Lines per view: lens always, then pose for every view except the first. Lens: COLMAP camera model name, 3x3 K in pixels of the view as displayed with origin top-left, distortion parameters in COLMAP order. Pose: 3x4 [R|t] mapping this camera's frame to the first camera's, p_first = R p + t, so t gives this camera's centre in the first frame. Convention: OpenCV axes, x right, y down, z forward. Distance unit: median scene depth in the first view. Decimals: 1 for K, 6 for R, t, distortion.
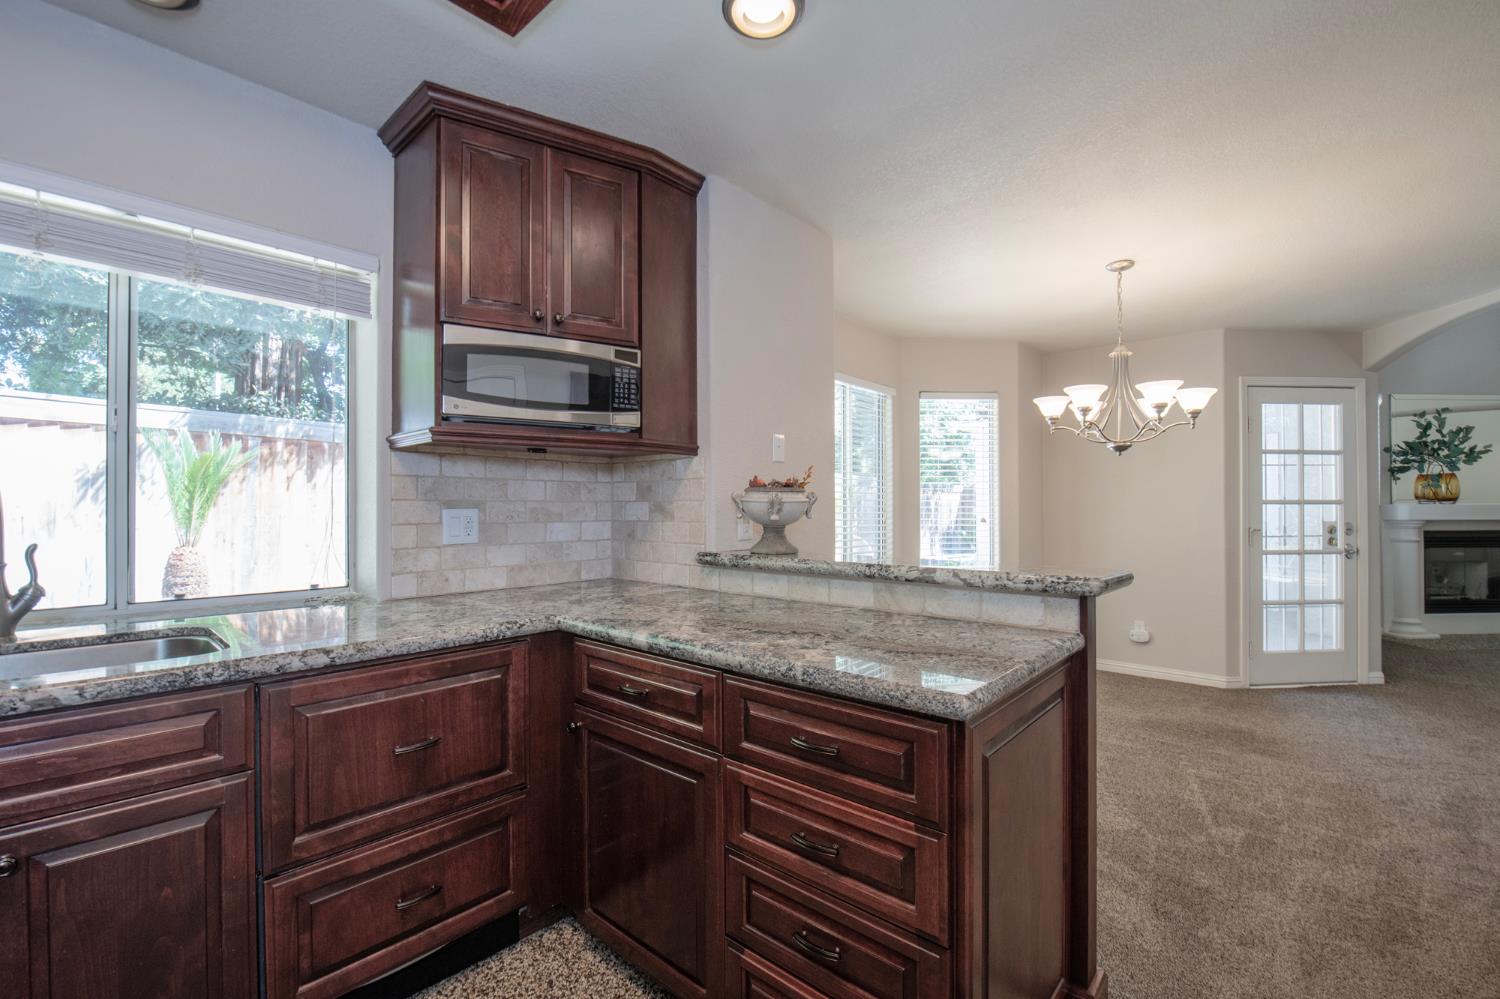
lens RADIAL K [[636.5, 0, 750.0], [0, 636.5, 499.5], [0, 0, 1]] dist [-0.018329, -0.000157]
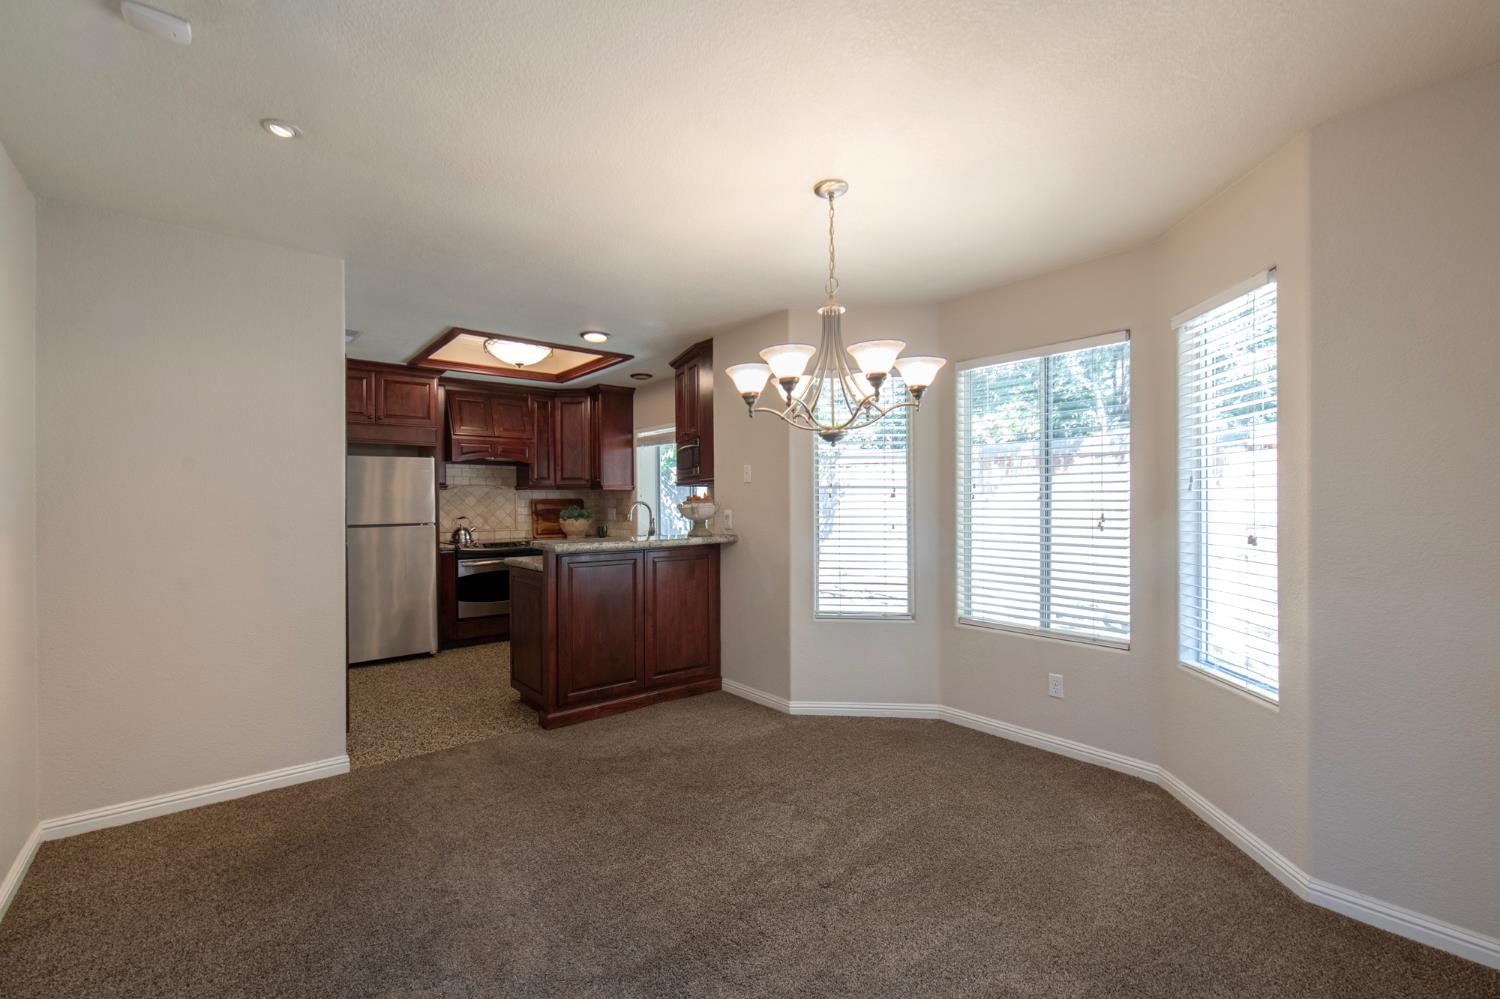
lens RADIAL K [[623.7, 0, 740.1], [0, 623.7, 504.6], [0, 0, 1]] dist [-0.000531, -0.000016]
pose [[-0.142087, 0.003506, -0.989848, 1.963853], [0.020593, 0.999788, 0.000585, -0.004187], [0.989640, -0.020301, -0.142129, 1.469478]]
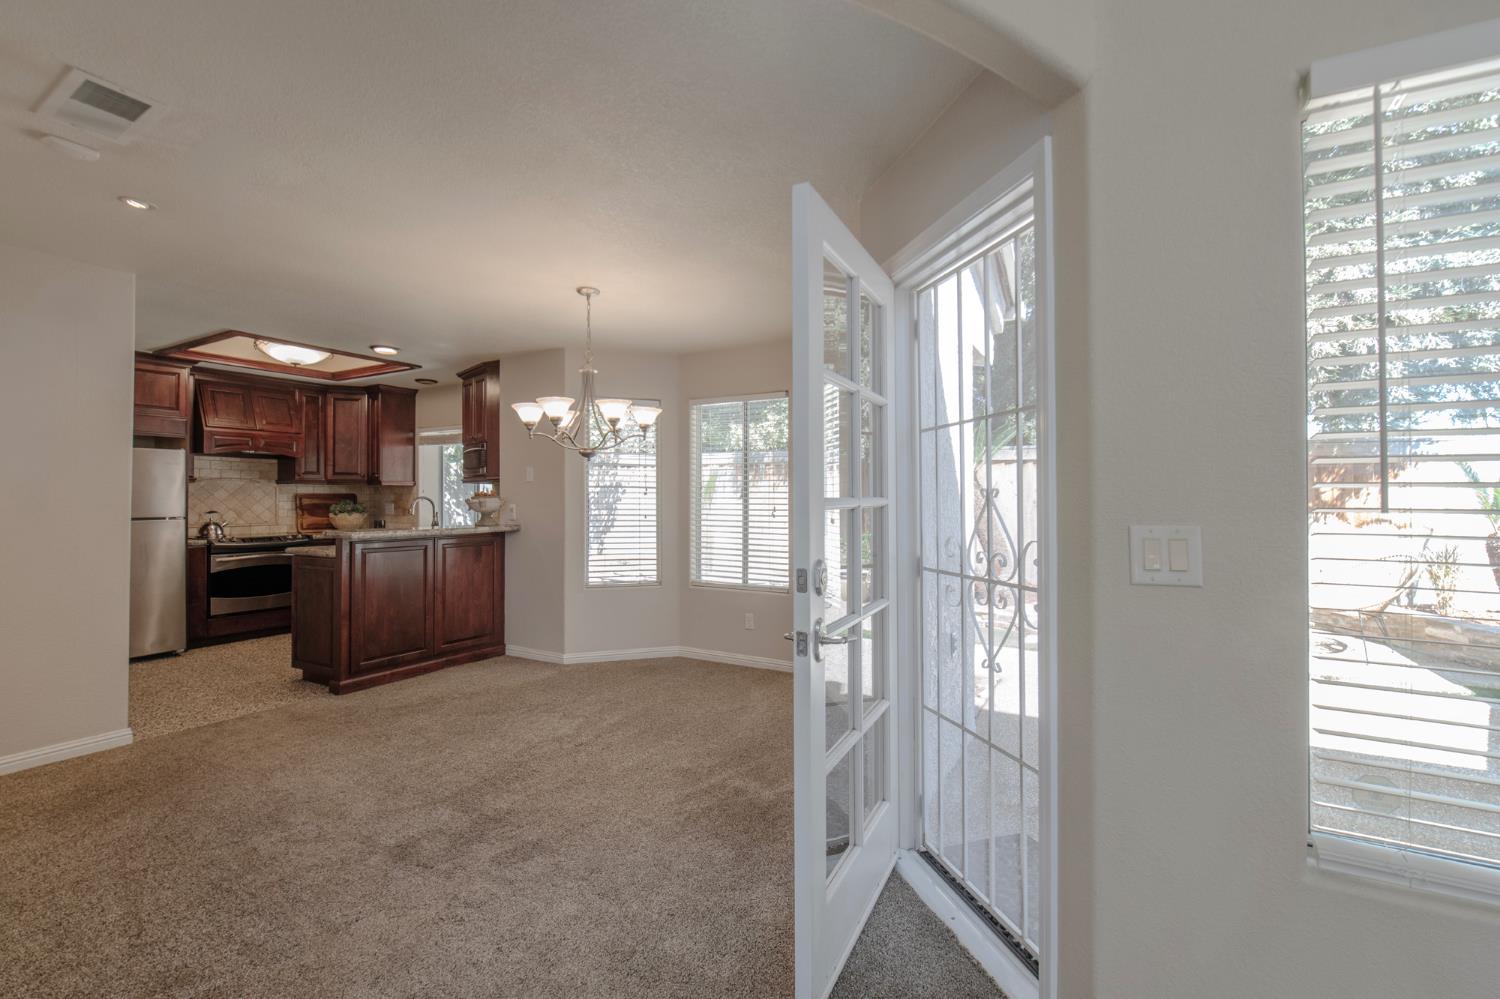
lens RADIAL K [[620.5, 0, 780.0], [0, 620.5, 495.3], [0, 0, 1]] dist [-0.003100, -0.000589]
pose [[0.243590, -0.006352, -0.969857, 2.564986], [0.014250, 0.999894, -0.002970, 0.001086], [0.969774, -0.013097, 0.243655, 1.565642]]
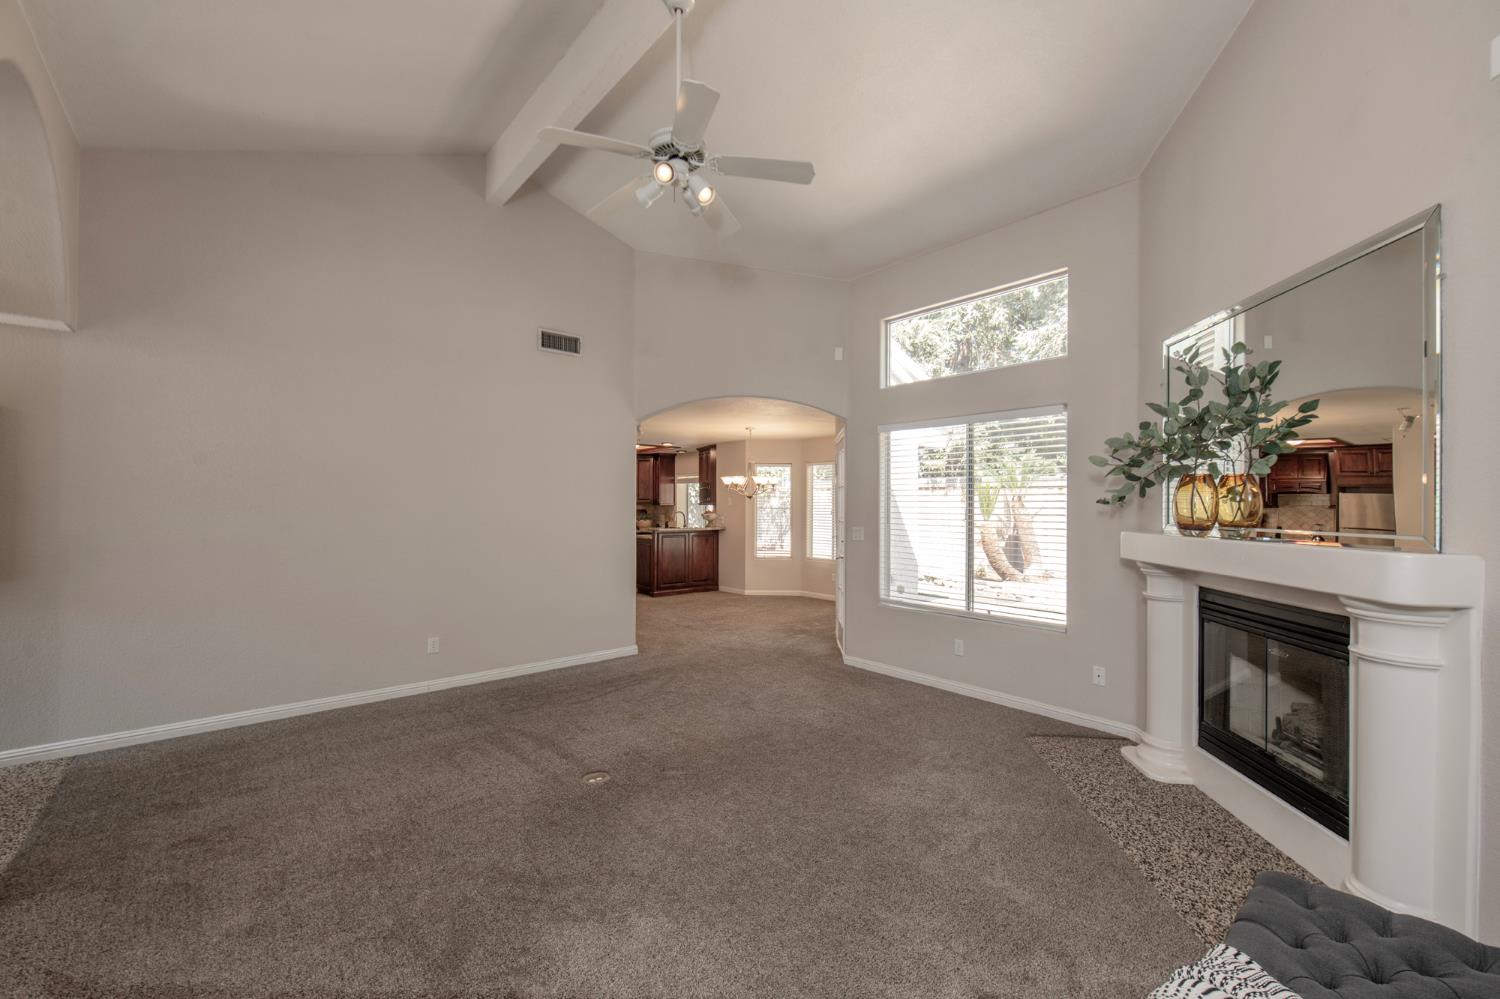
lens RADIAL K [[597.7, 0, 763.0], [0, 597.7, 498.6], [0, 0, 1]] dist [0.027480, 0.000025]
pose [[-0.101841, -0.012842, -0.994718, 4.605454], [0.011163, 0.999839, -0.014051, -0.056500], [0.994738, -0.012535, -0.101681, 1.940931]]
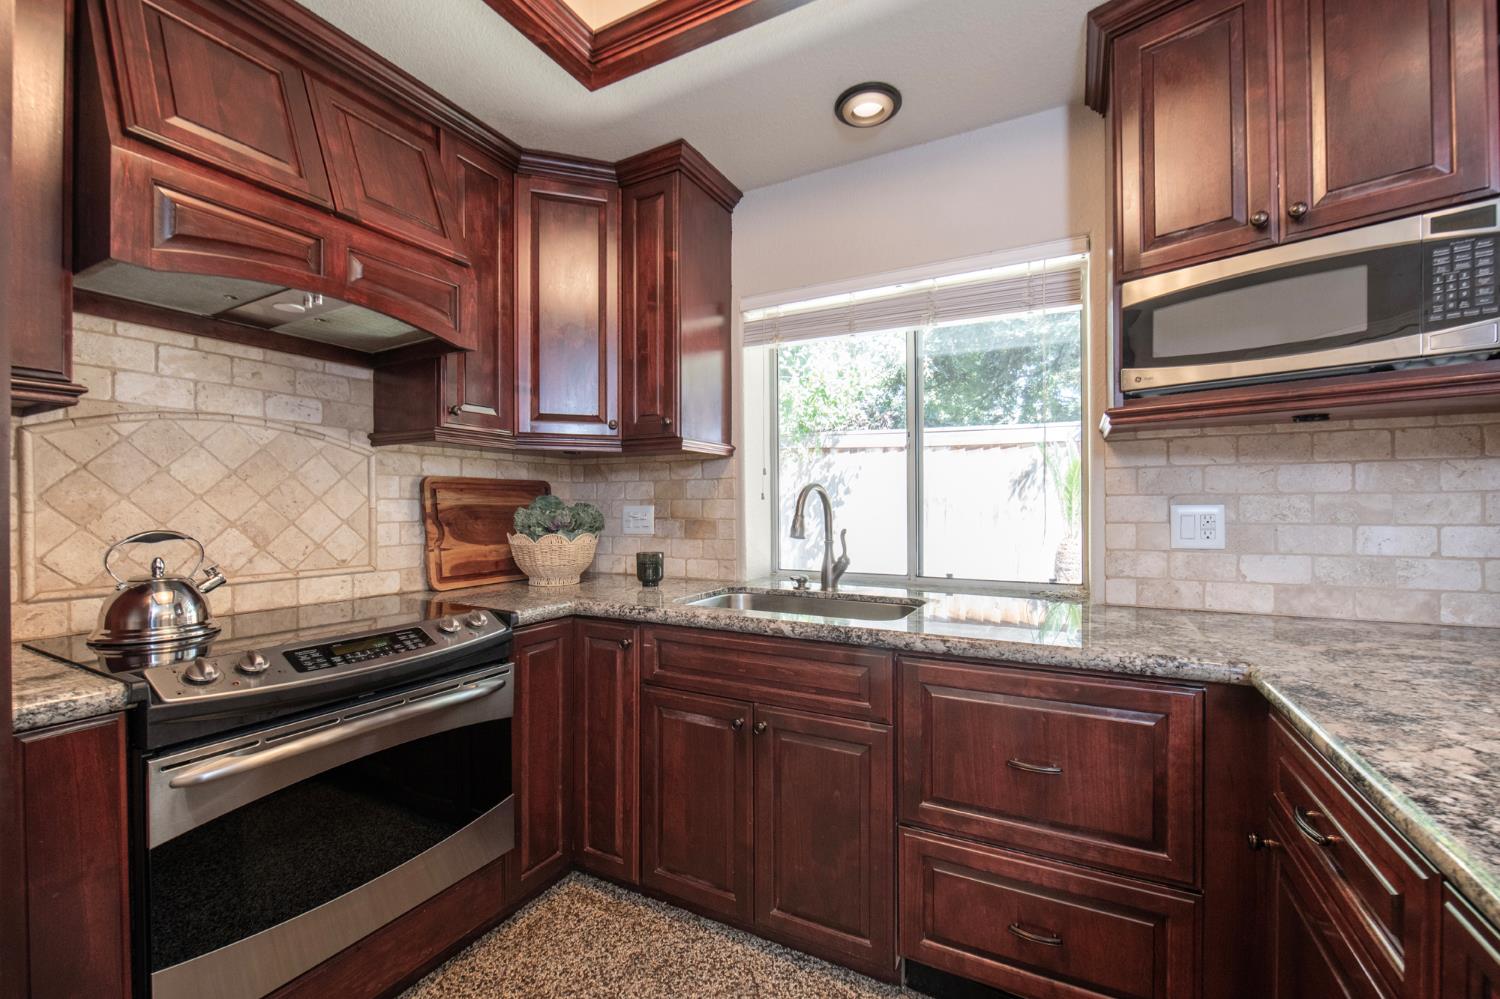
lens RADIAL K [[606.9, 0, 756.4], [0, 606.9, 508.0], [0, 0, 1]] dist [-0.001599, -0.002866]
pose [[0.250249, 0.000719, -0.968181, 0.150986], [0.015731, 0.999865, 0.004808, 0.006775], [0.968054, -0.016434, 0.250204, 0.287263]]
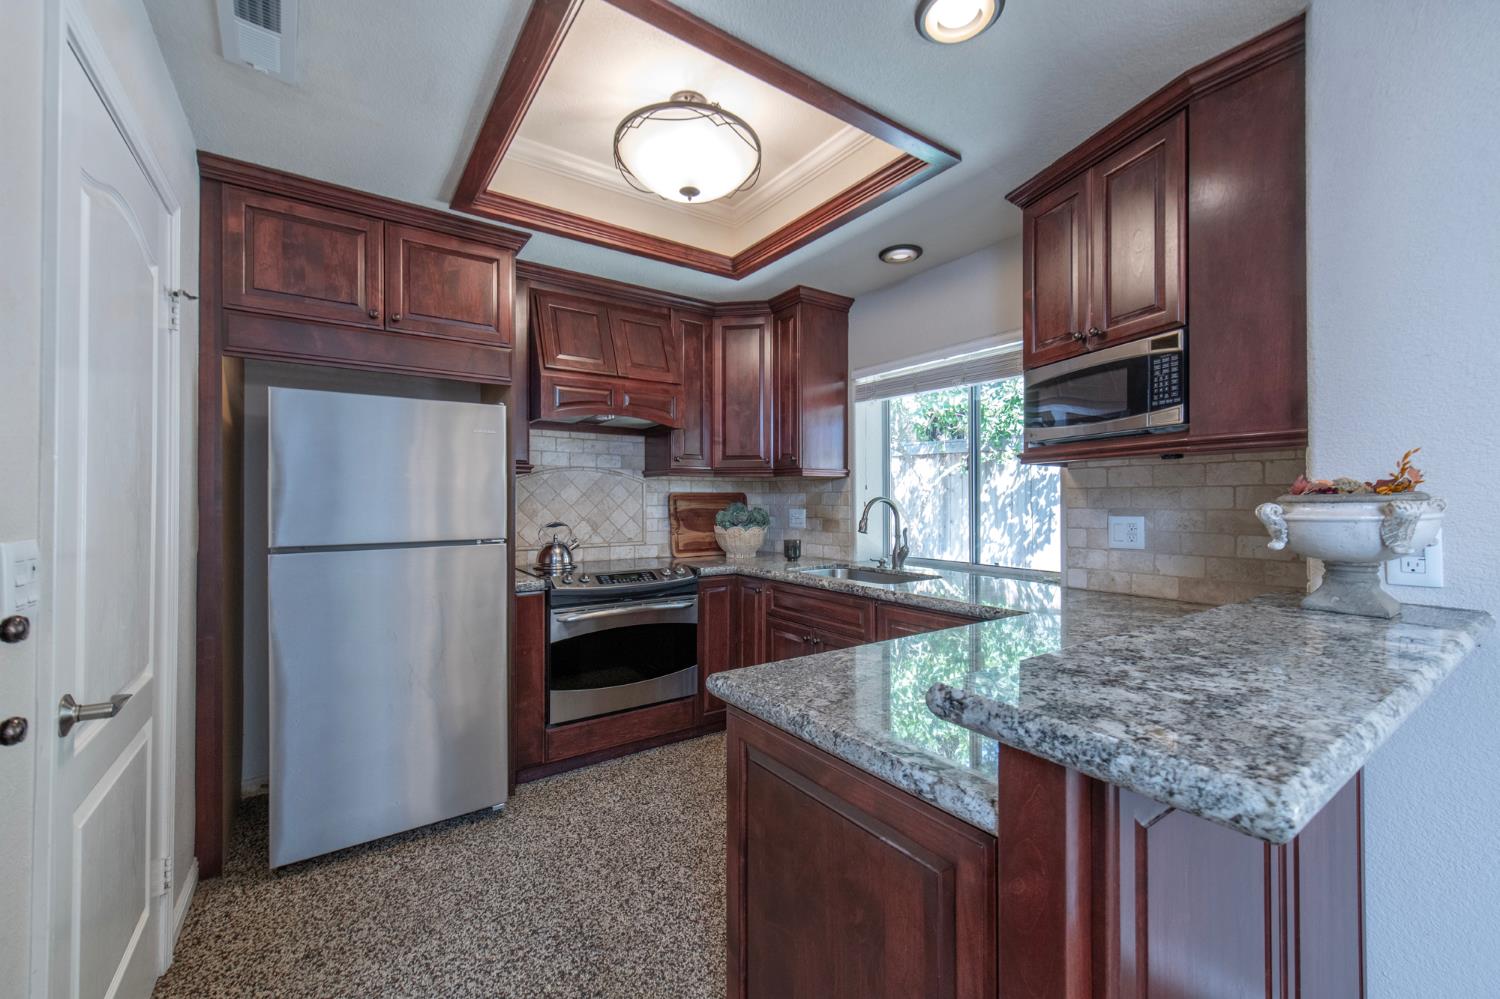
lens RADIAL K [[597.7, 0, 763.0], [0, 597.7, 498.6], [0, 0, 1]] dist [0.027480, 0.000025]
pose [[-0.205442, -0.002013, -0.978667, 0.715320], [0.013905, 0.999891, -0.004975, -0.019906], [0.978571, -0.014631, -0.205391, 0.638470]]
